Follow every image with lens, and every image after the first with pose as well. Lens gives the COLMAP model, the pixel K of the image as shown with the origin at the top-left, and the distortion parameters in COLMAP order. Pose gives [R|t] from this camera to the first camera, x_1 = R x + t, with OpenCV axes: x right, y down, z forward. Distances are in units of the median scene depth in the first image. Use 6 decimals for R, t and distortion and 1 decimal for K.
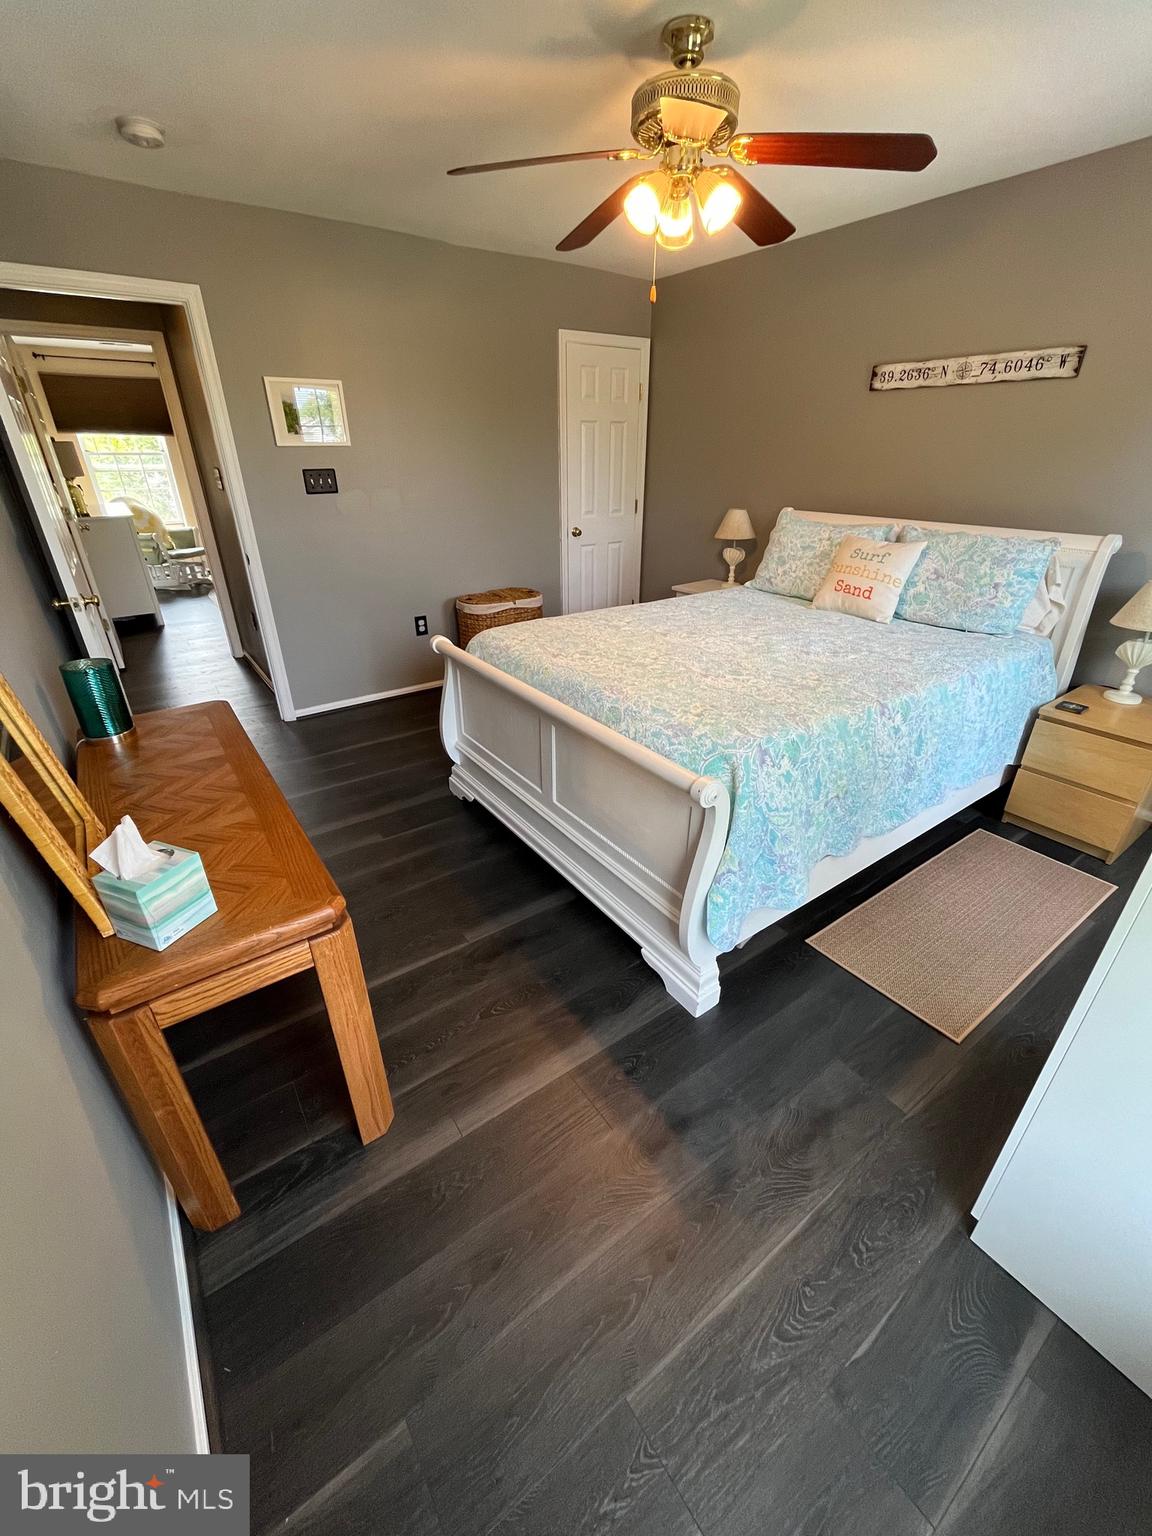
lens RADIAL K [[622.5, 0, 579.1], [0, 622.5, 768.0], [0, 0, 1]] dist [-0.001911, -0.000166]
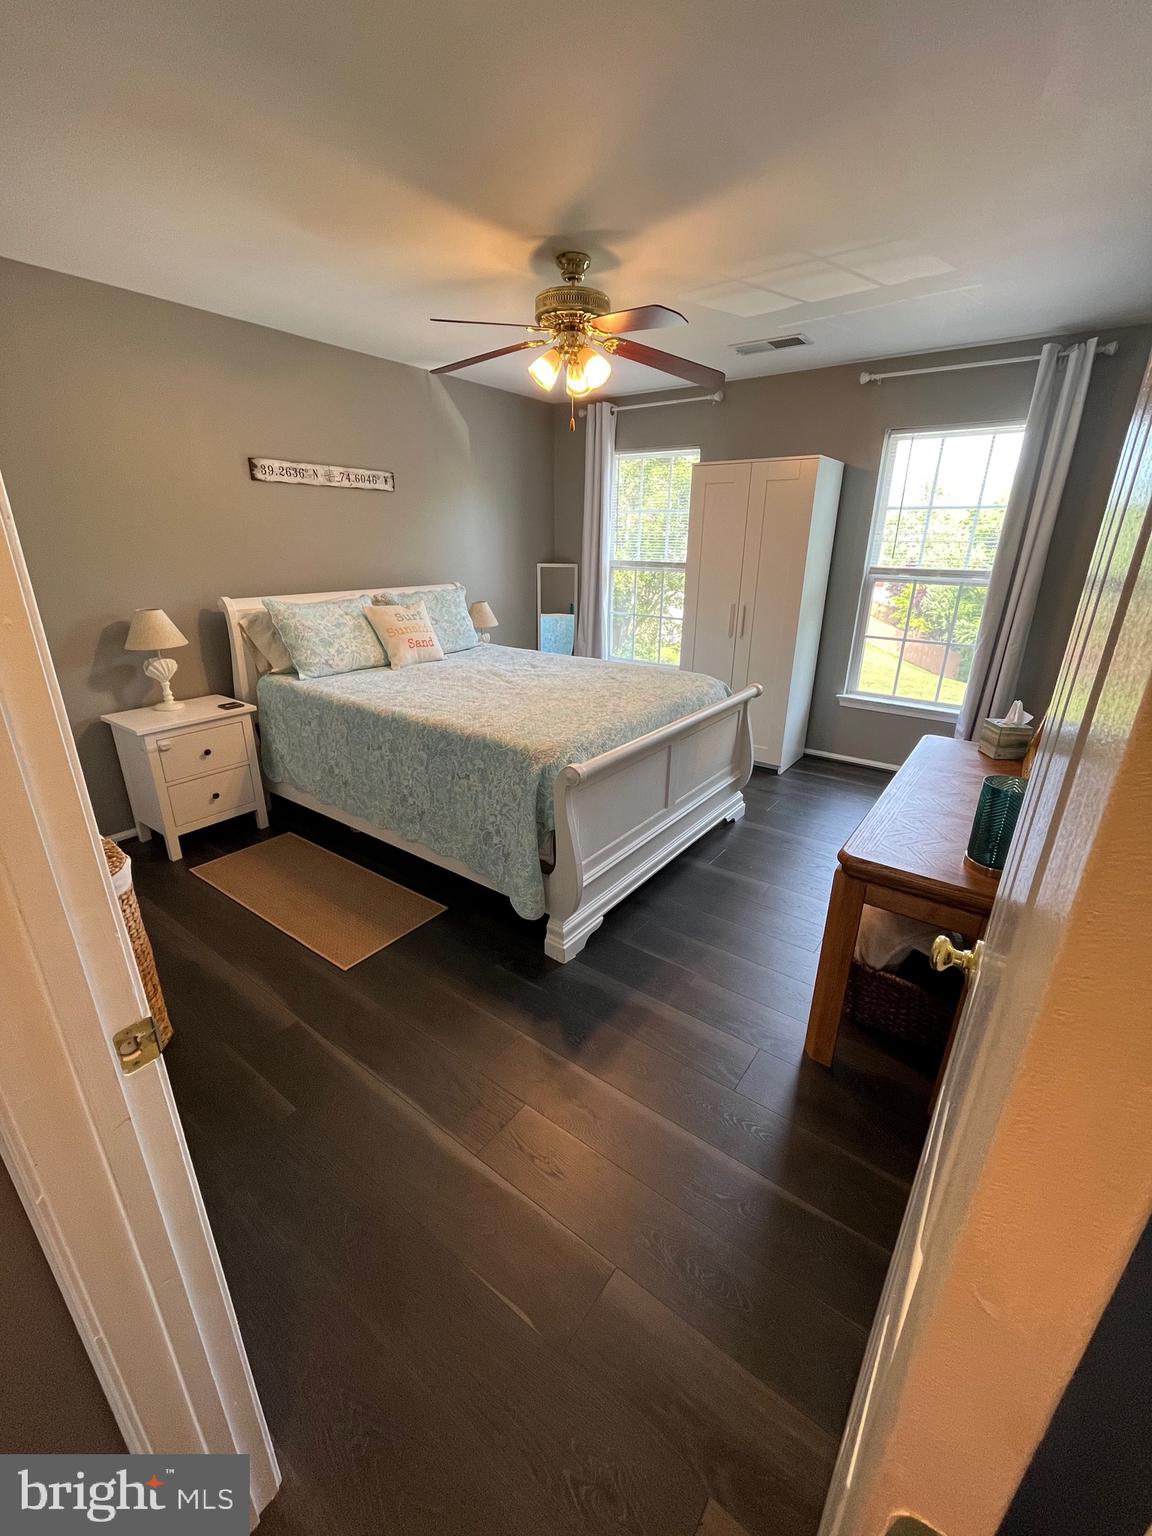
lens RADIAL K [[622.5, 0, 576.7], [0, 622.5, 768.0], [0, 0, 1]] dist [-0.001911, -0.000166]
pose [[-0.301337, -0.334122, 0.893061, -0.841914], [0.424813, 0.791464, 0.439452, -0.499929], [-0.853657, 0.511807, -0.096559, 0.974190]]
